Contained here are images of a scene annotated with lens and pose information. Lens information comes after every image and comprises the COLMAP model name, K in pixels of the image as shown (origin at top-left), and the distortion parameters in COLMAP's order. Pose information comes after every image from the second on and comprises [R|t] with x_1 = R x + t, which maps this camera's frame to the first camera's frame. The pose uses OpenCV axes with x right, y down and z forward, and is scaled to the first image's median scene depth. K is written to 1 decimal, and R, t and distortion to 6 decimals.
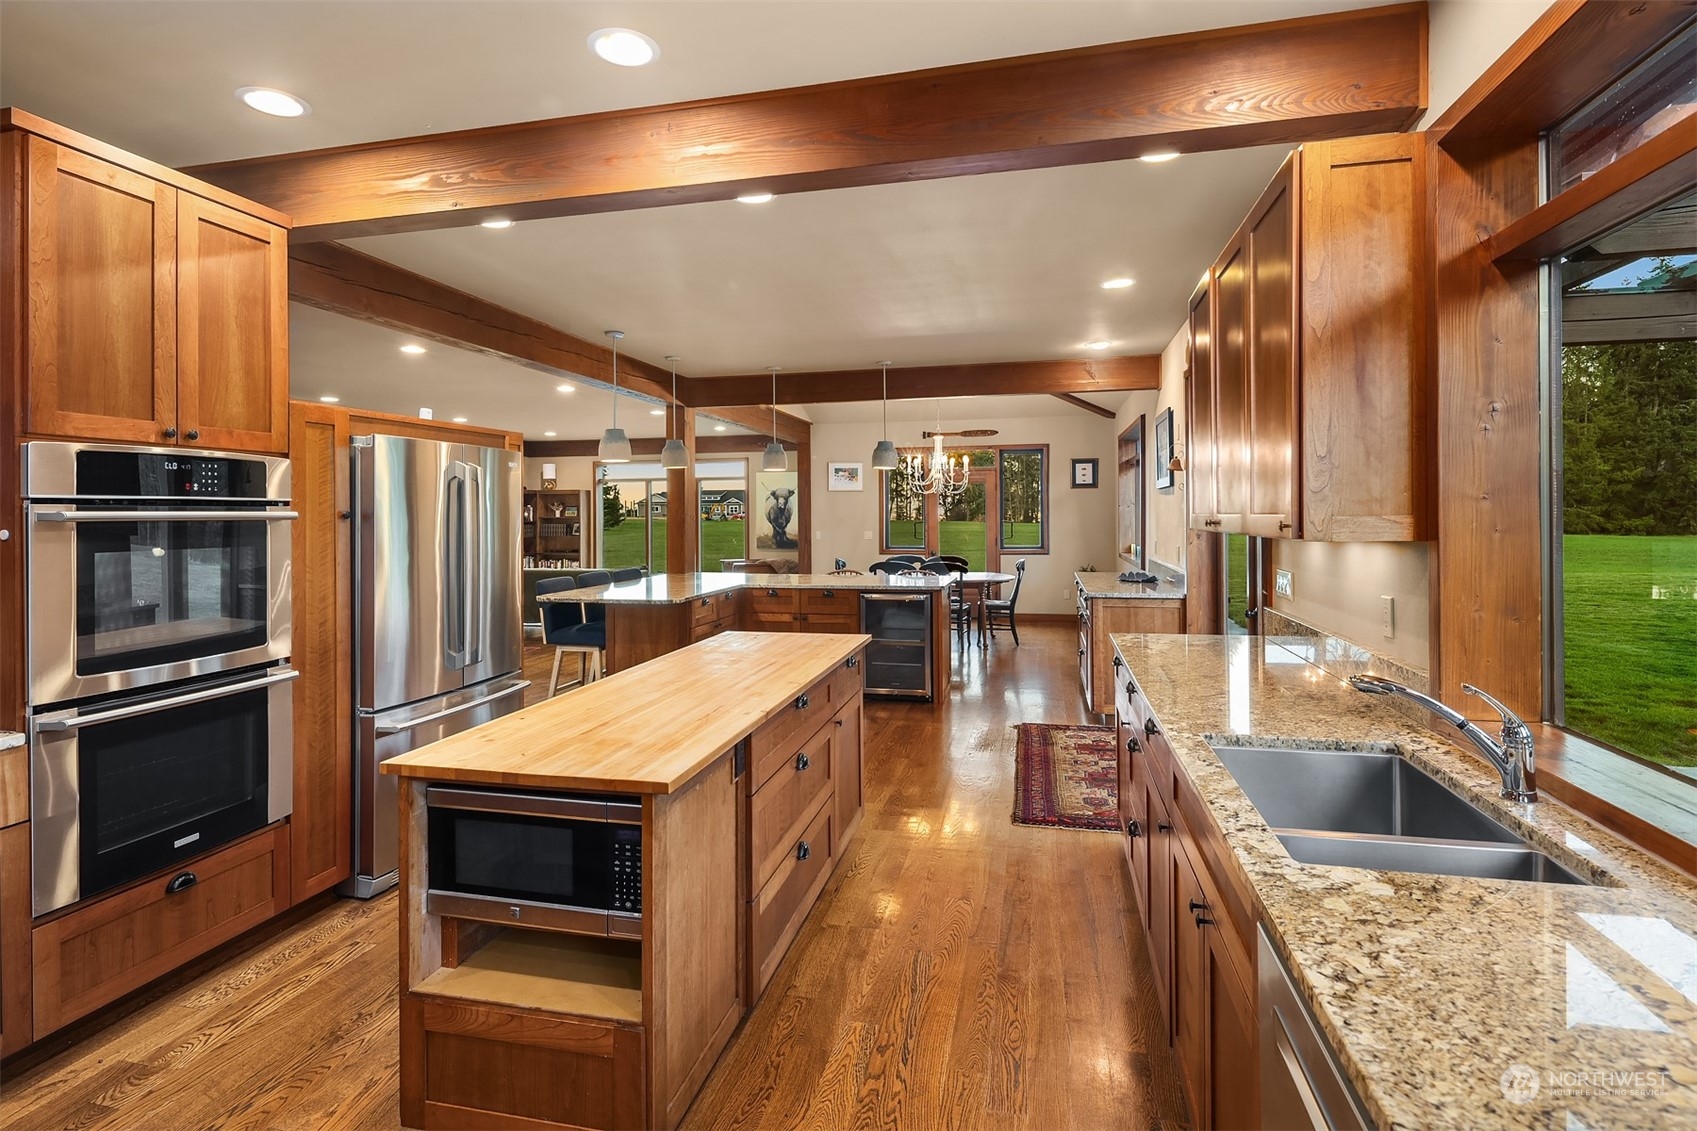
lens RADIAL K [[816.4, 0, 823.4], [0, 816.4, 516.7], [0, 0, 1]] dist [-0.004876, 0.001261]
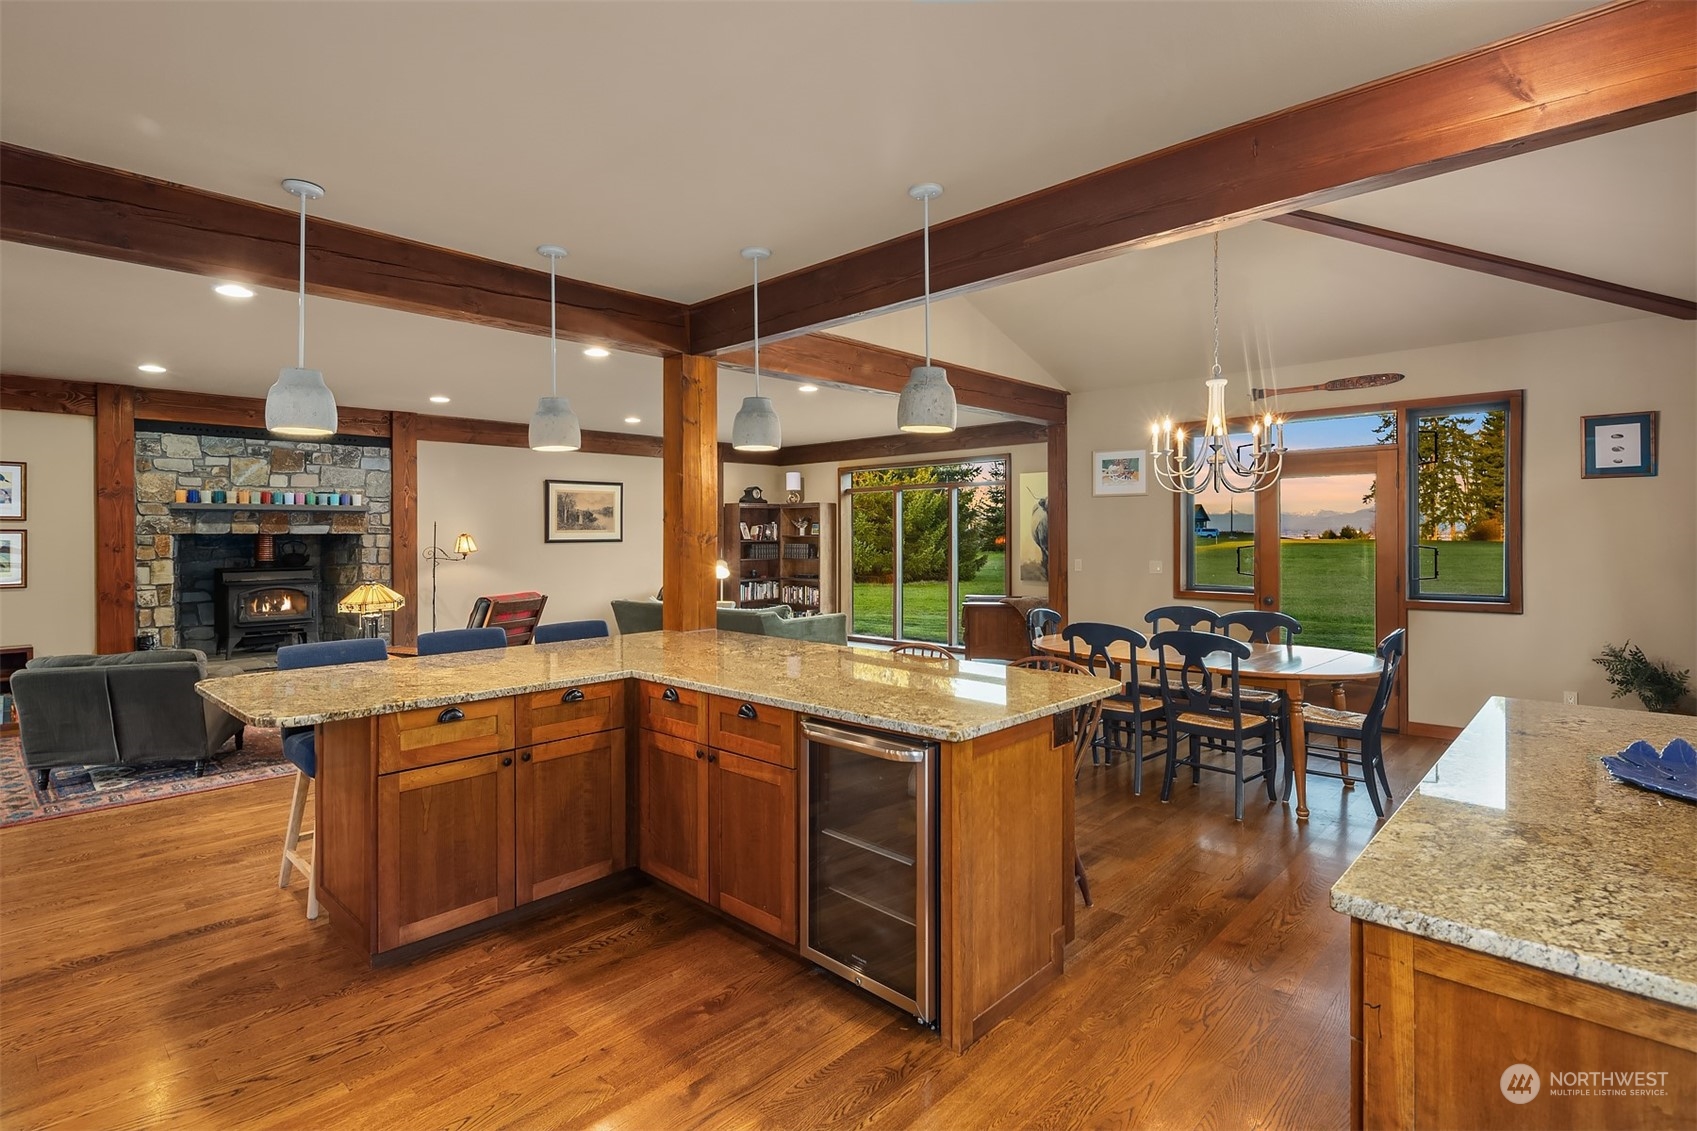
lens RADIAL K [[816.4, 0, 838.6], [0, 816.4, 543.7], [0, 0, 1]] dist [-0.004876, 0.001261]
pose [[0.869971, 0.007852, -0.493040, 0.131394], [-0.001607, 0.999913, 0.013089, -0.002188], [0.493100, -0.010595, 0.869908, 0.307037]]
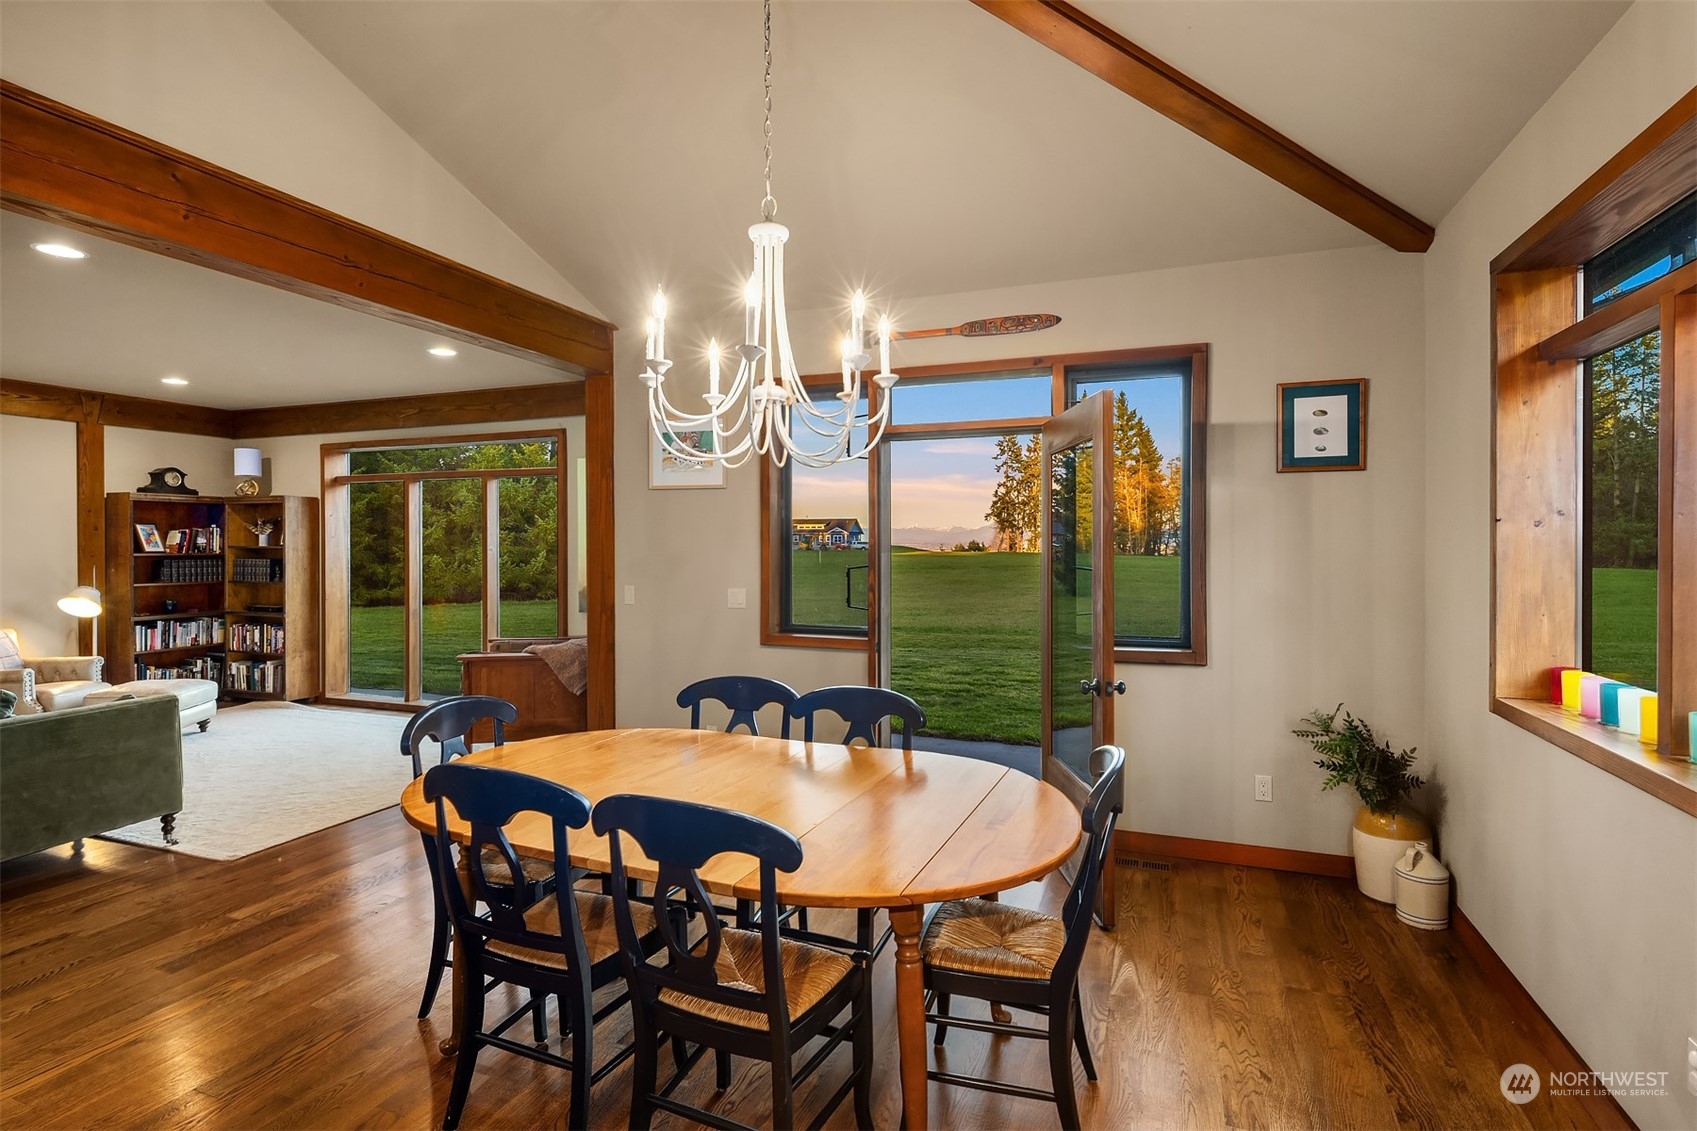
lens RADIAL K [[816.4, 0, 858.1], [0, 816.4, 553.9], [0, 0, 1]] dist [-0.004876, 0.001261]
pose [[0.995270, 0.008668, -0.096759, 0.134631], [-0.007784, 0.999924, 0.009509, -0.002786], [0.096835, -0.008711, 0.995262, 0.530653]]
